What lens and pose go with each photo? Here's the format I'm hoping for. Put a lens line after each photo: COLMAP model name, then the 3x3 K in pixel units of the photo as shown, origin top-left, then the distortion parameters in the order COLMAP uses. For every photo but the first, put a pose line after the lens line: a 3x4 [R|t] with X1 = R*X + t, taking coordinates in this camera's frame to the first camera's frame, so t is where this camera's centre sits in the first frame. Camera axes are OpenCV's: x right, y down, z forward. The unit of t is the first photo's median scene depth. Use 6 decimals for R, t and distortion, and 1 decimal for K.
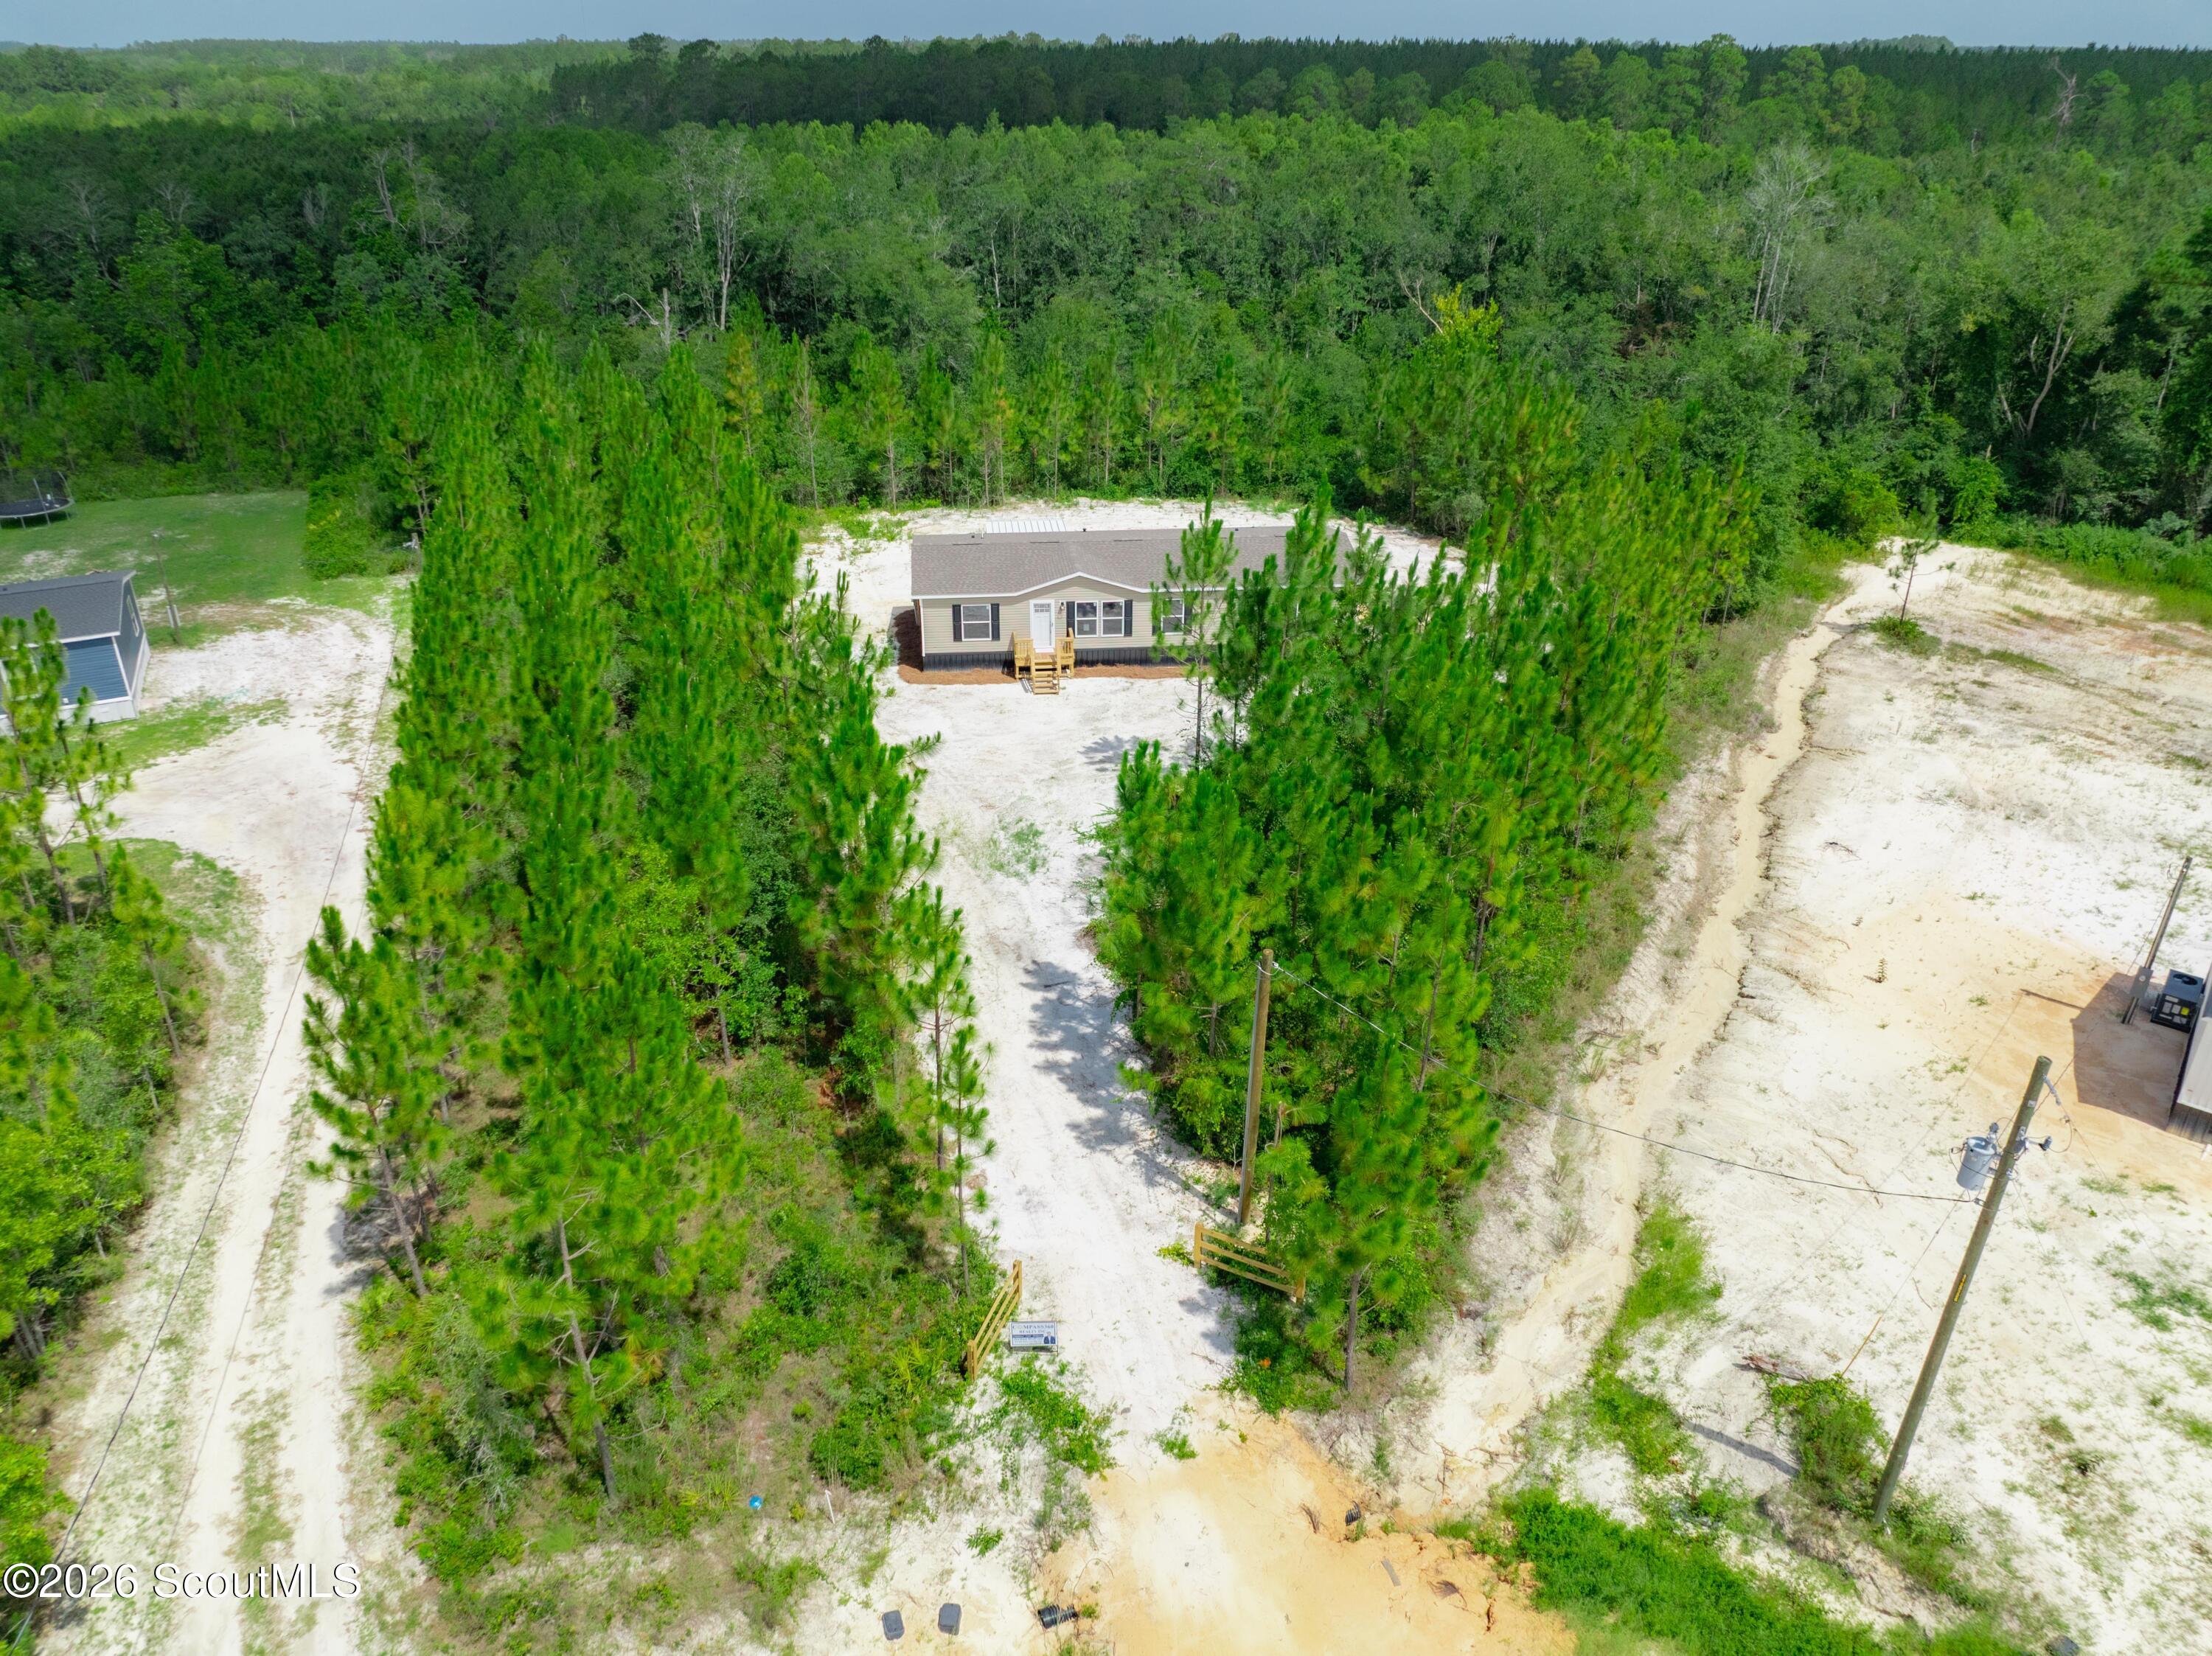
lens RADIAL K [[1563.1, 0, 1099.9], [0, 1563.1, 821.7], [0, 0, 1]] dist [-0.039568, -0.000014]
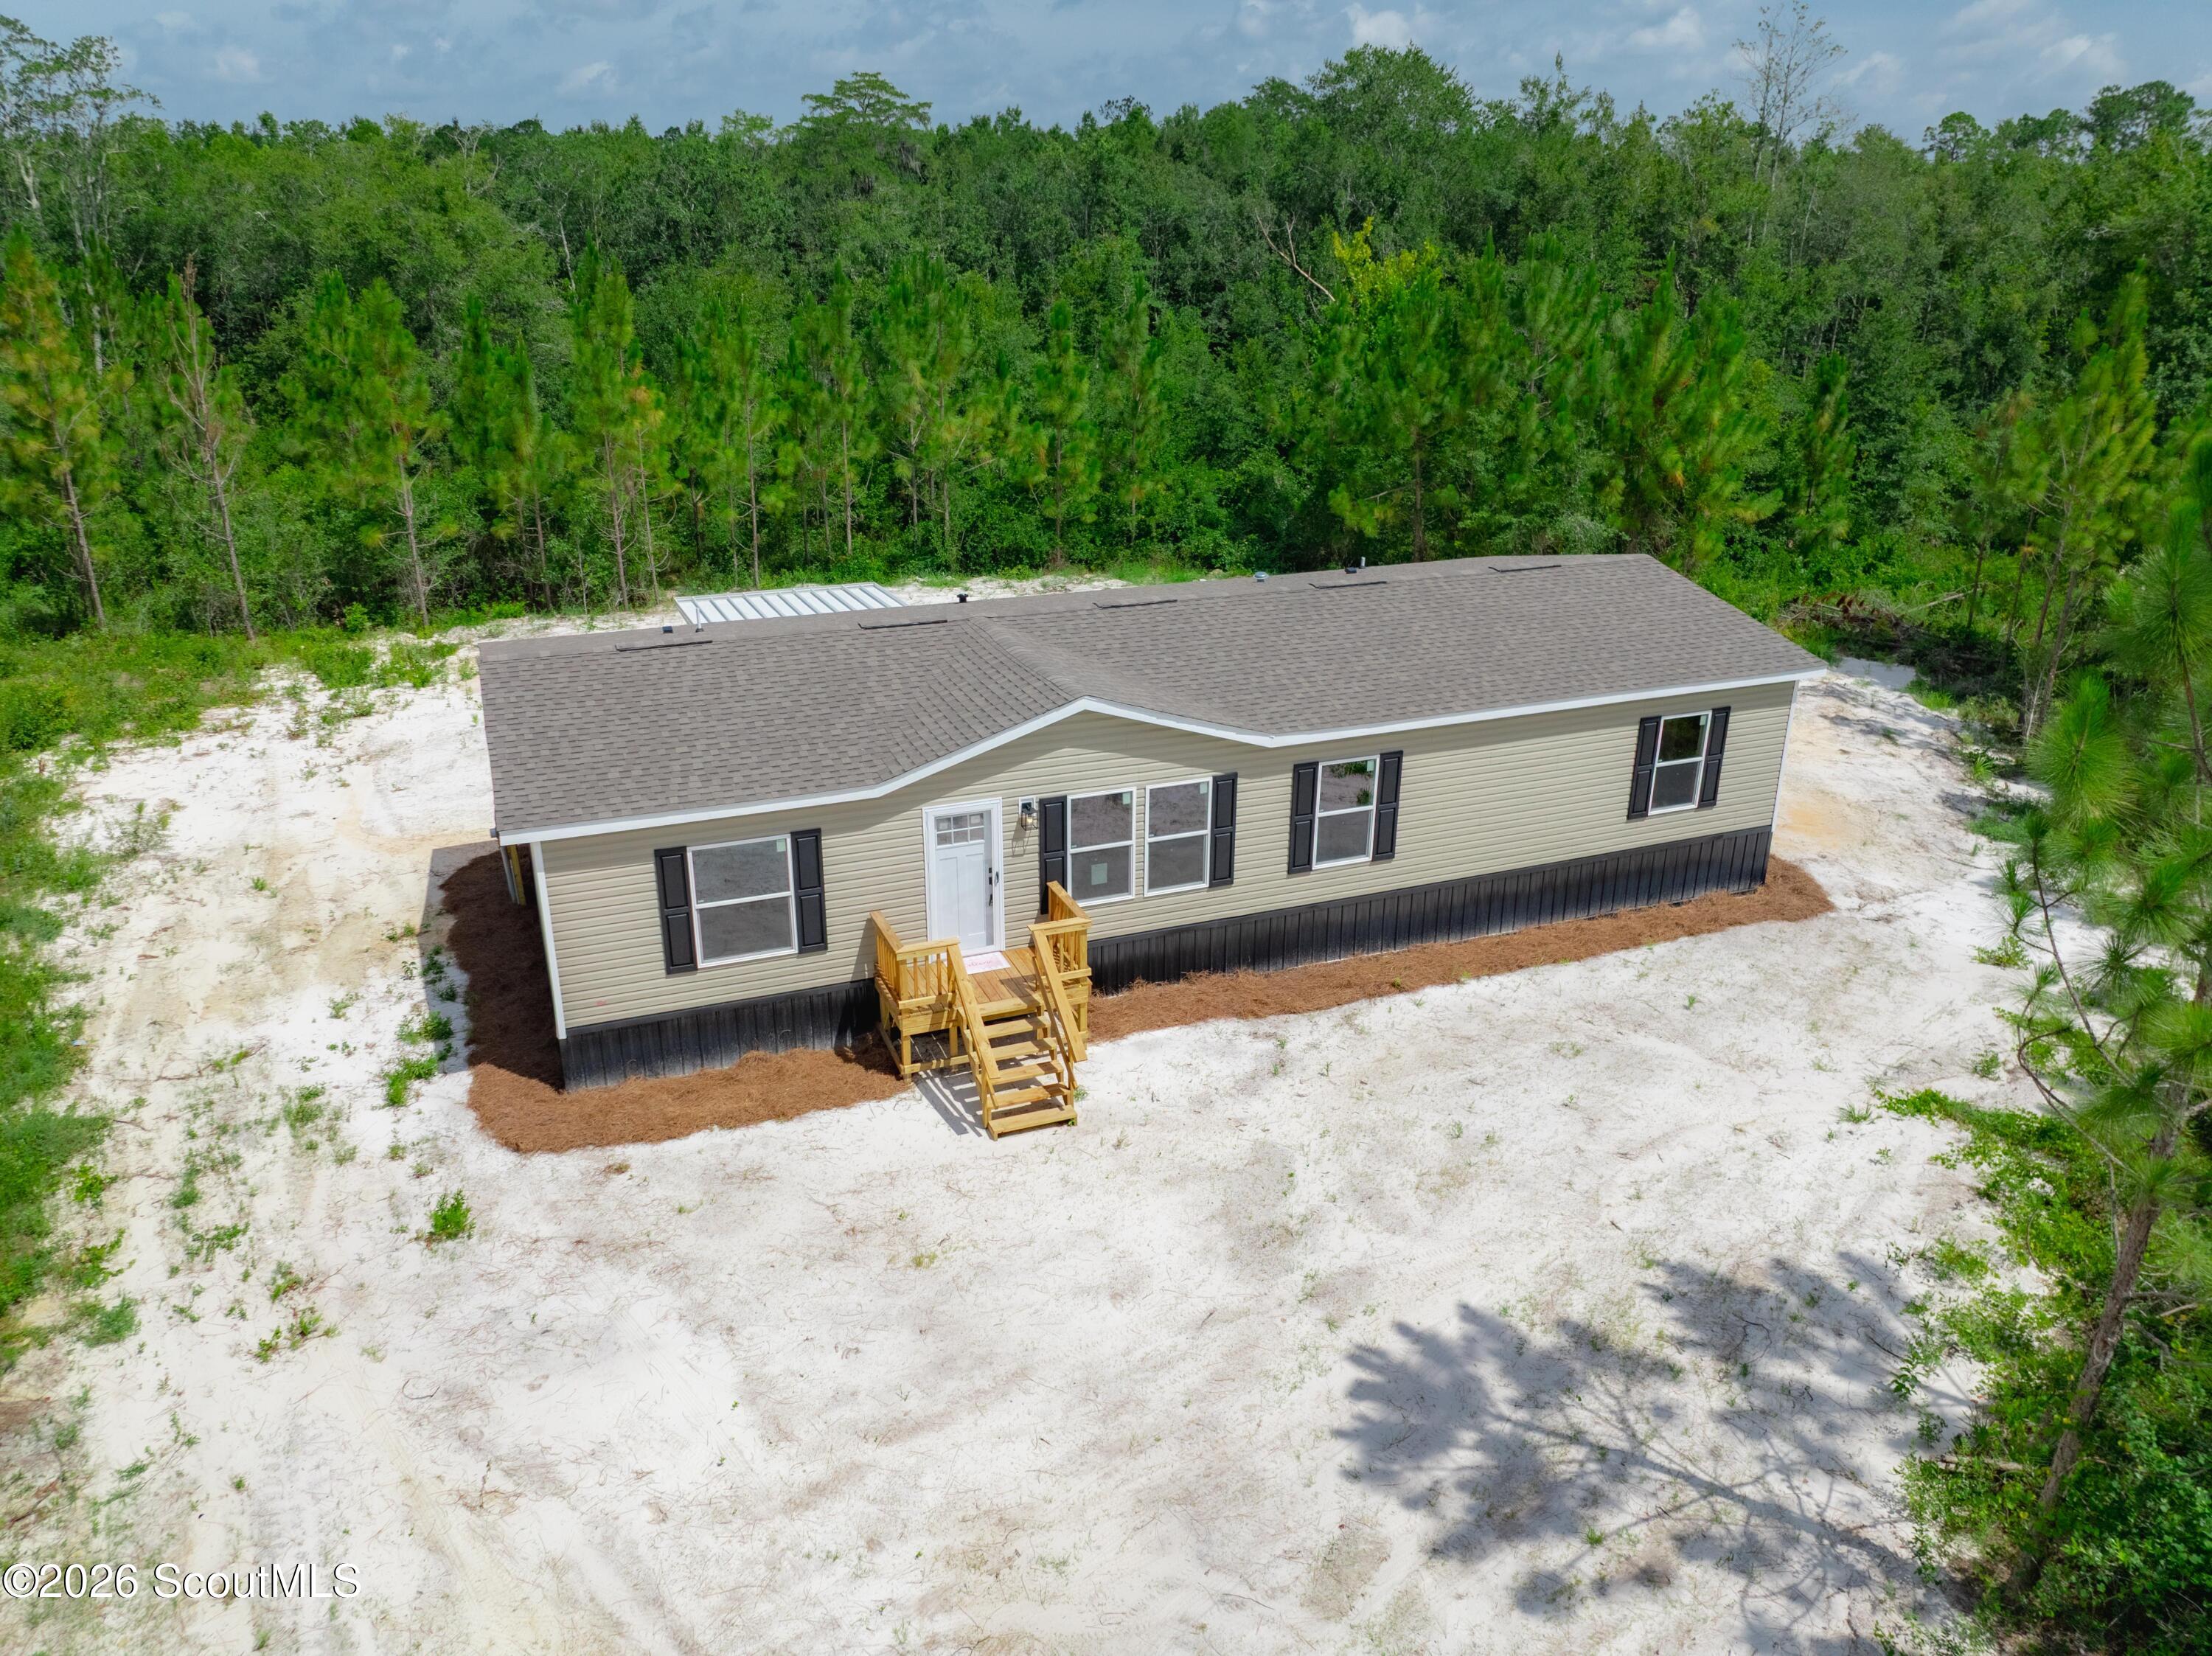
lens RADIAL K [[1563.1, 0, 1099.9], [0, 1563.1, 821.7], [0, 0, 1]] dist [-0.039568, -0.000014]
pose [[0.960403, -0.100122, 0.260005, -0.063675], [0.124099, 0.989242, -0.077459, -0.079646], [-0.249452, 0.106658, 0.962496, 0.503776]]
